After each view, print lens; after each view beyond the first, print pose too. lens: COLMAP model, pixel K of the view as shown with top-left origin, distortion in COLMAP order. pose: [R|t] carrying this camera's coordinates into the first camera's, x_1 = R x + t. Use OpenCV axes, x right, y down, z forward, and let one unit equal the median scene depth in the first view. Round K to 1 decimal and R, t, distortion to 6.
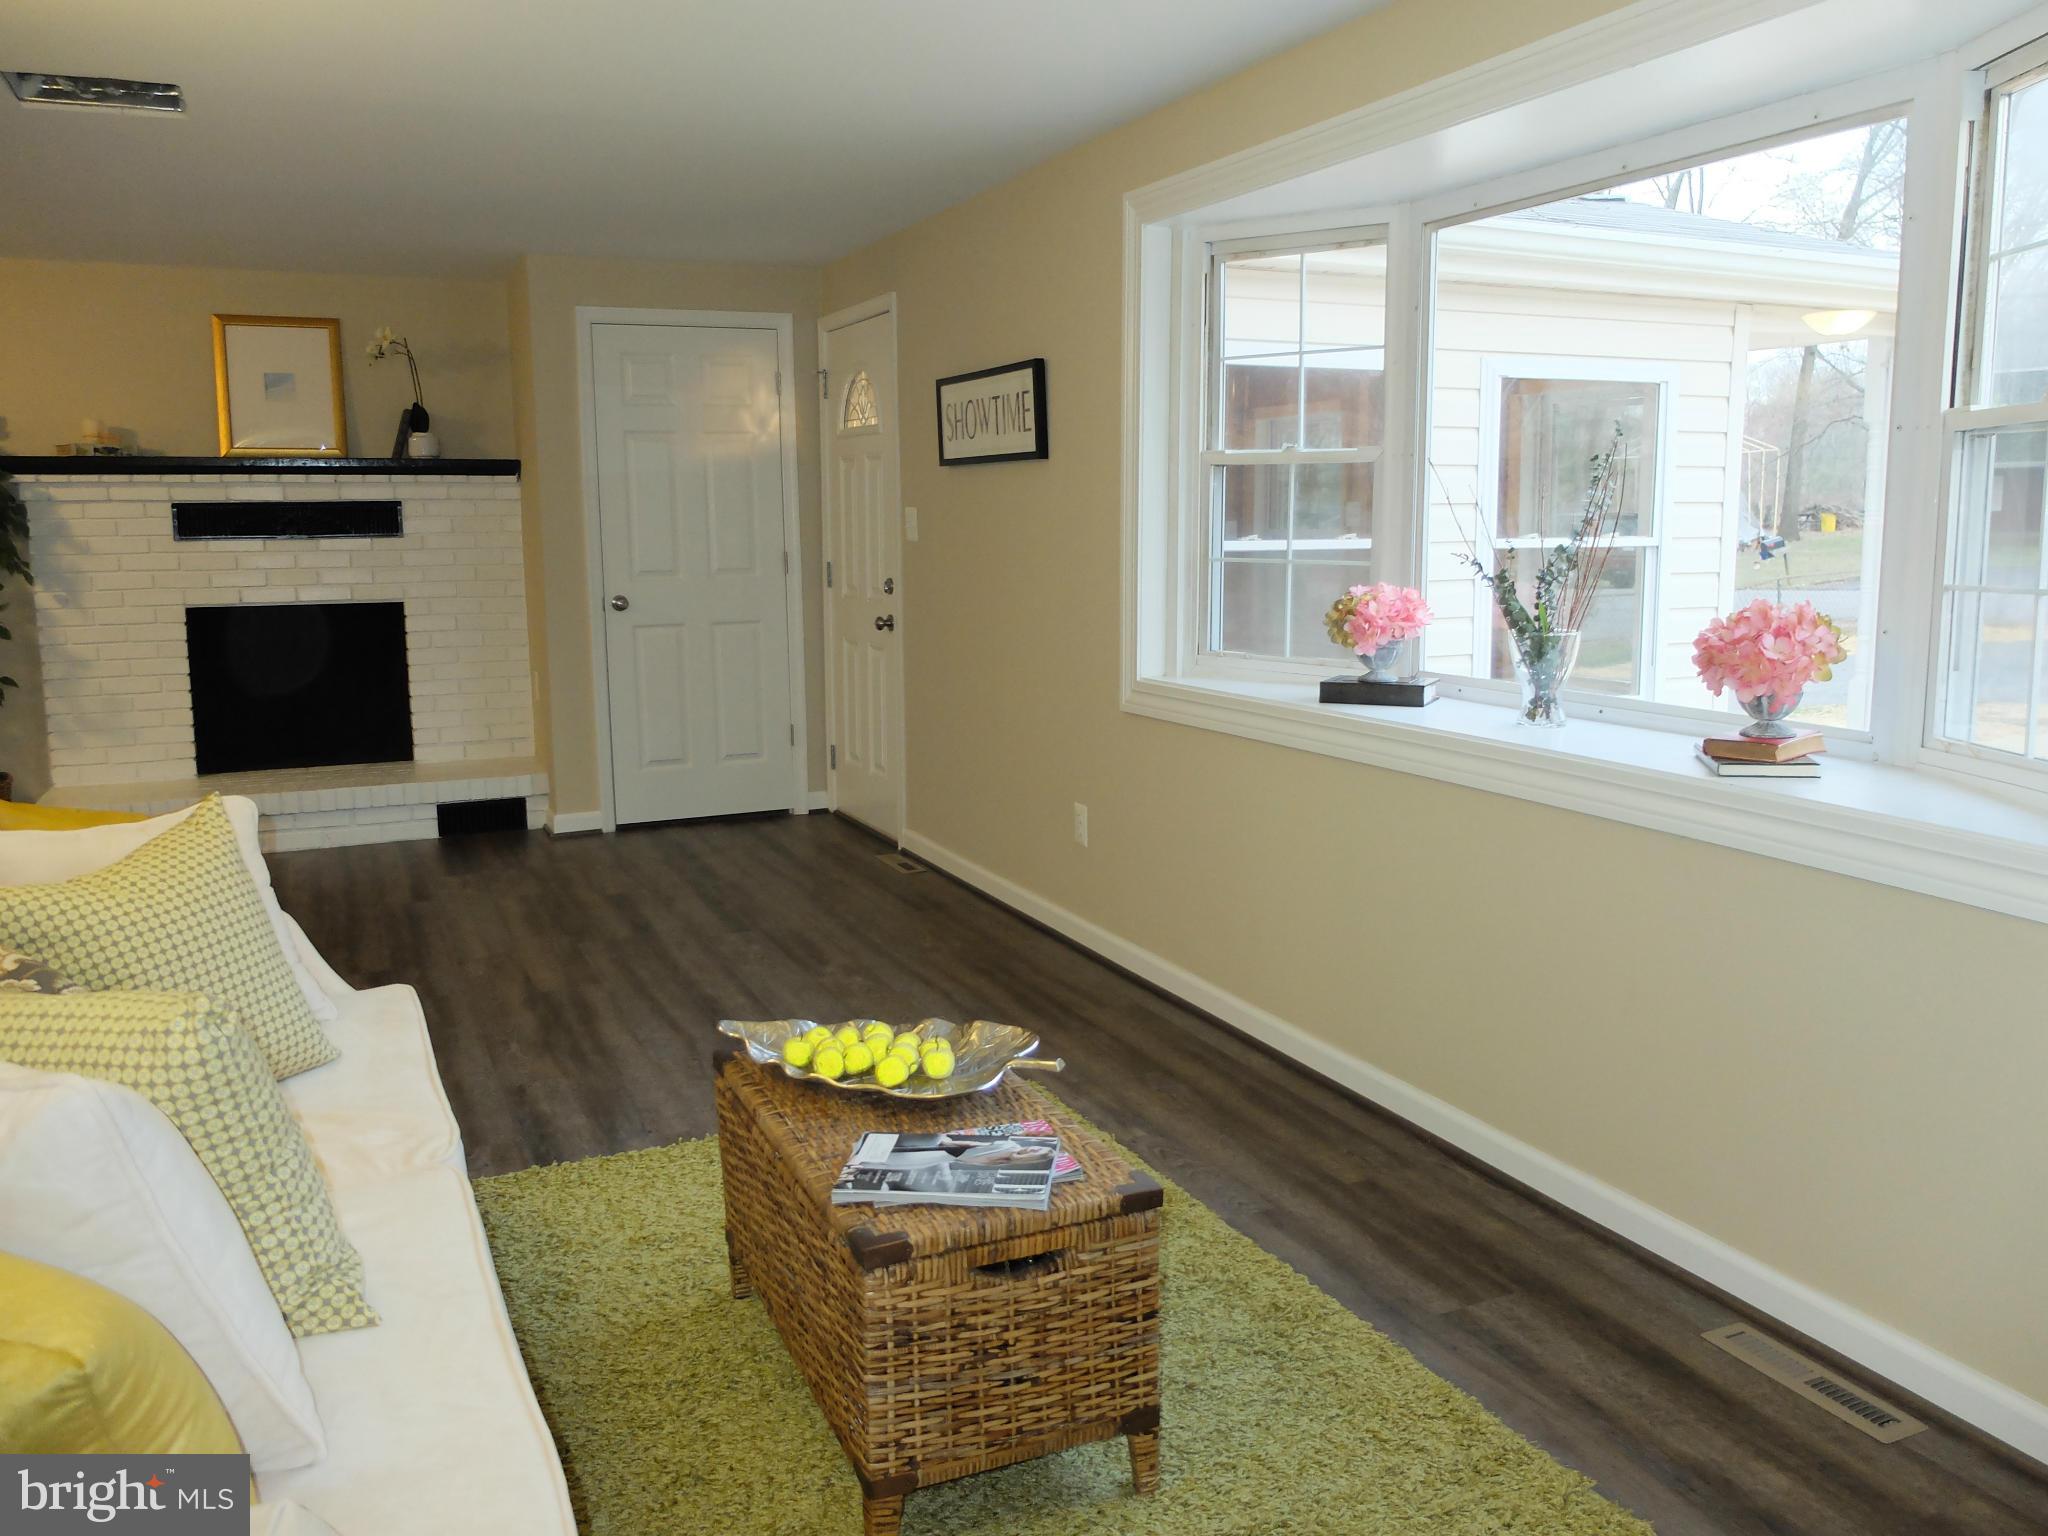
lens RADIAL K [[1695.4, 0, 1024.5], [0, 1695.4, 769.1], [0, 0, 1]] dist [-0.004005, 0.012982]
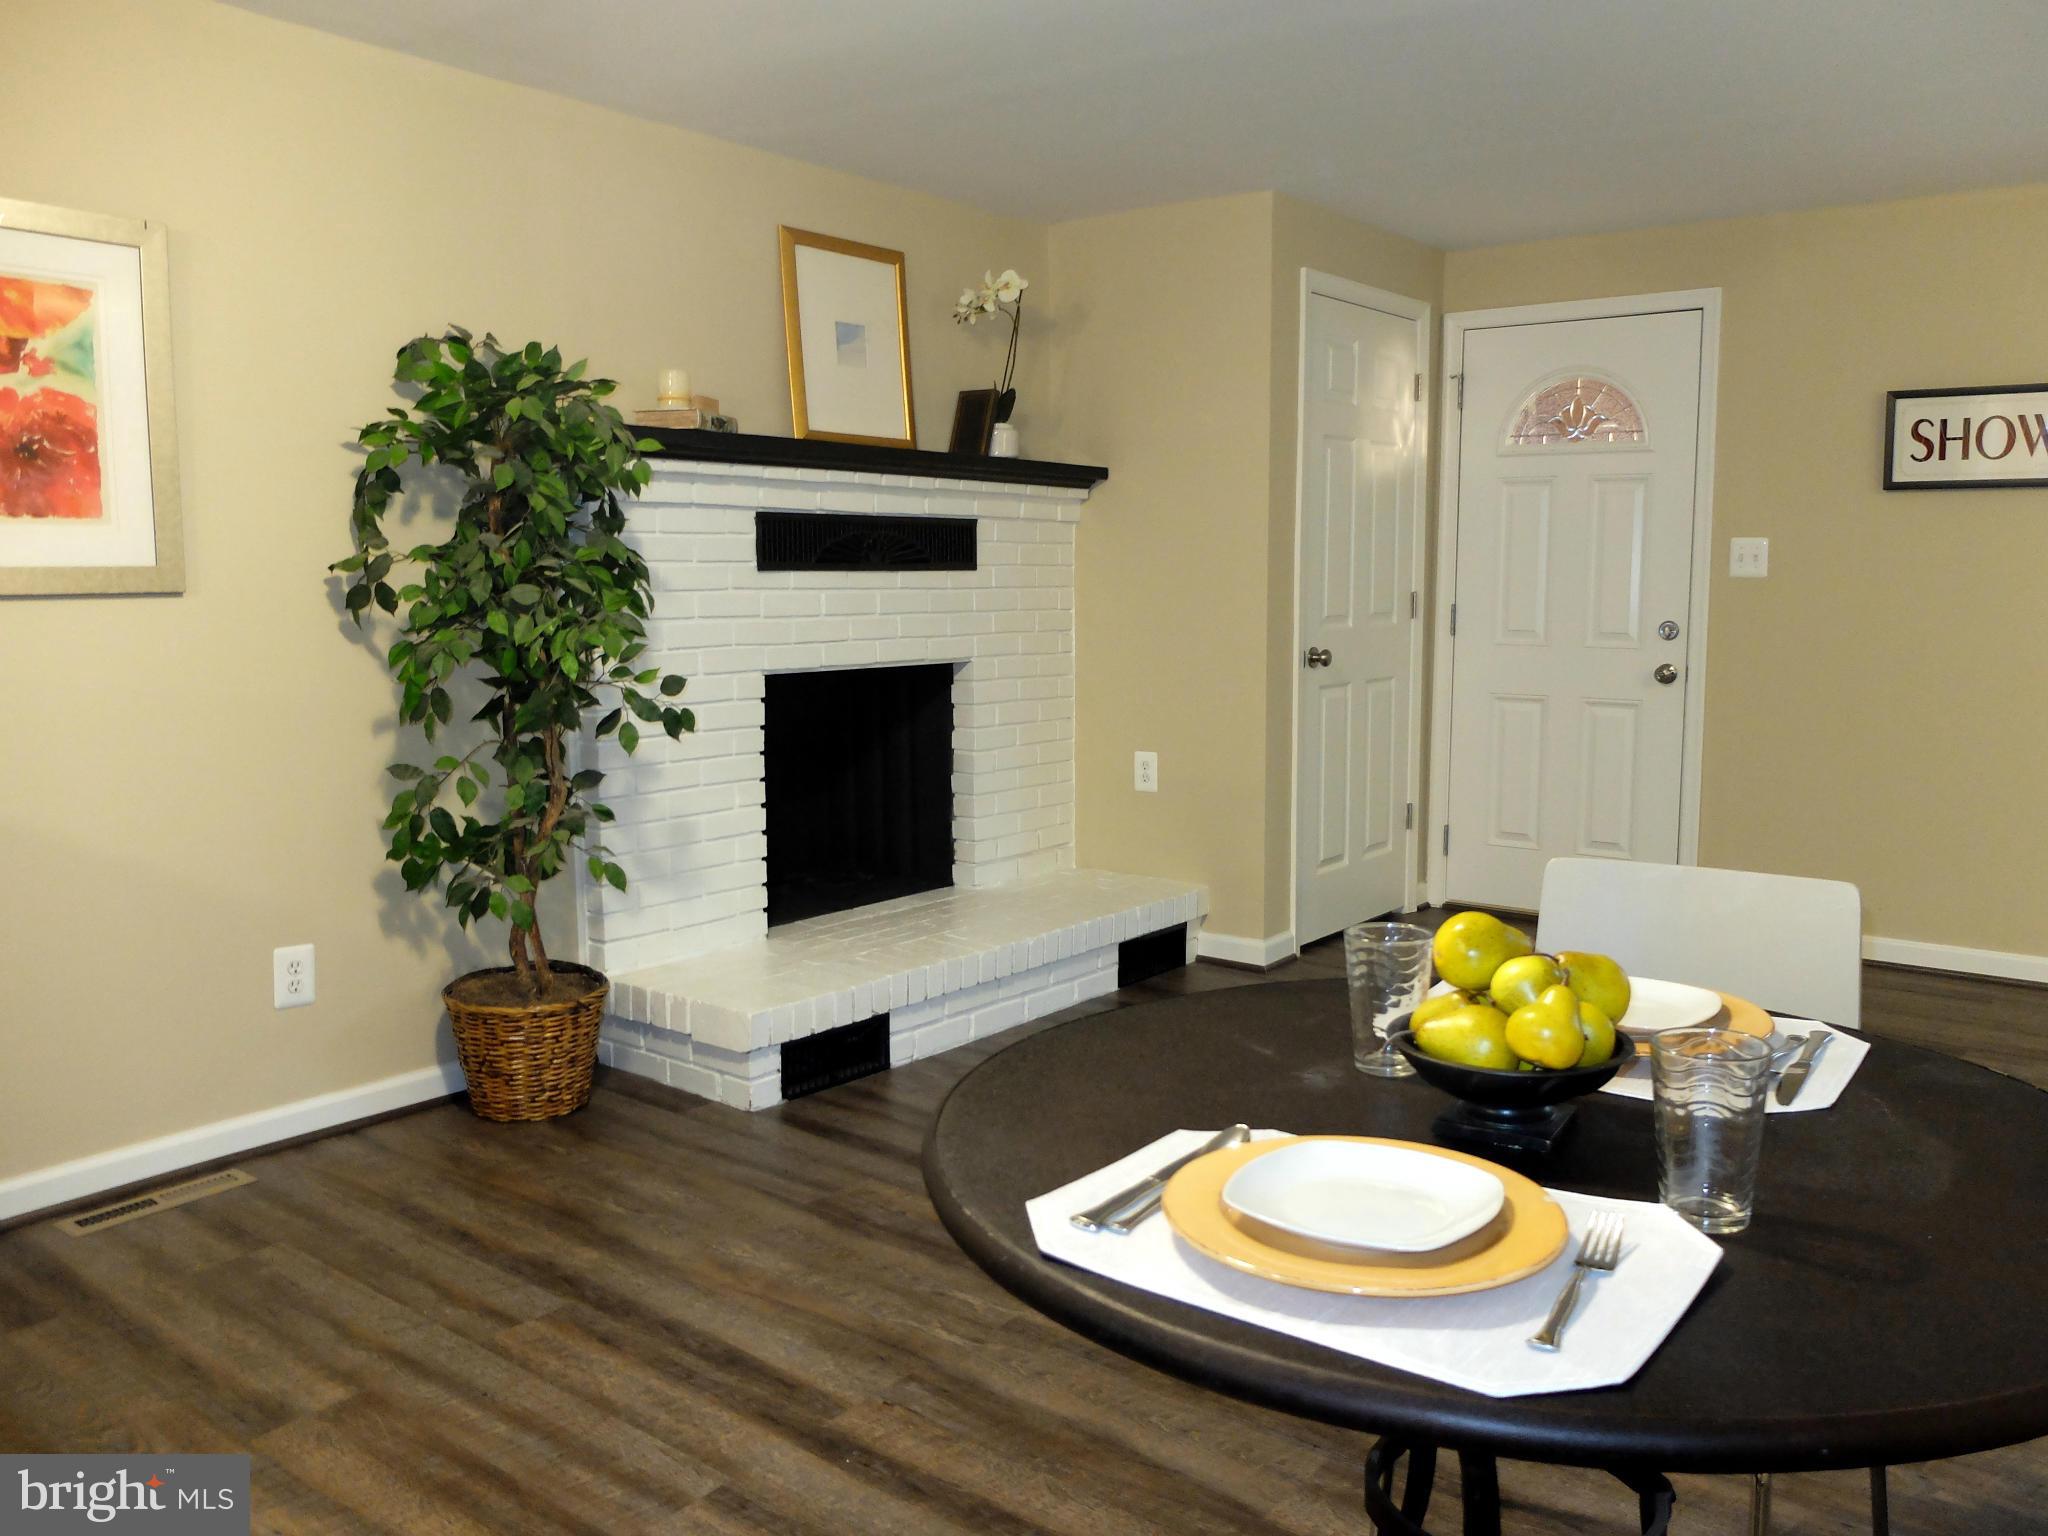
lens RADIAL K [[1636.0, 0, 1025.0], [0, 1636.0, 763.0], [0, 0, 1]] dist [-0.030630, 0.012333]
pose [[0.873795, -0.046601, 0.484057, -0.702501], [0.063890, 0.997771, -0.019275, -0.043544], [-0.482080, 0.047769, 0.874824, 0.412714]]
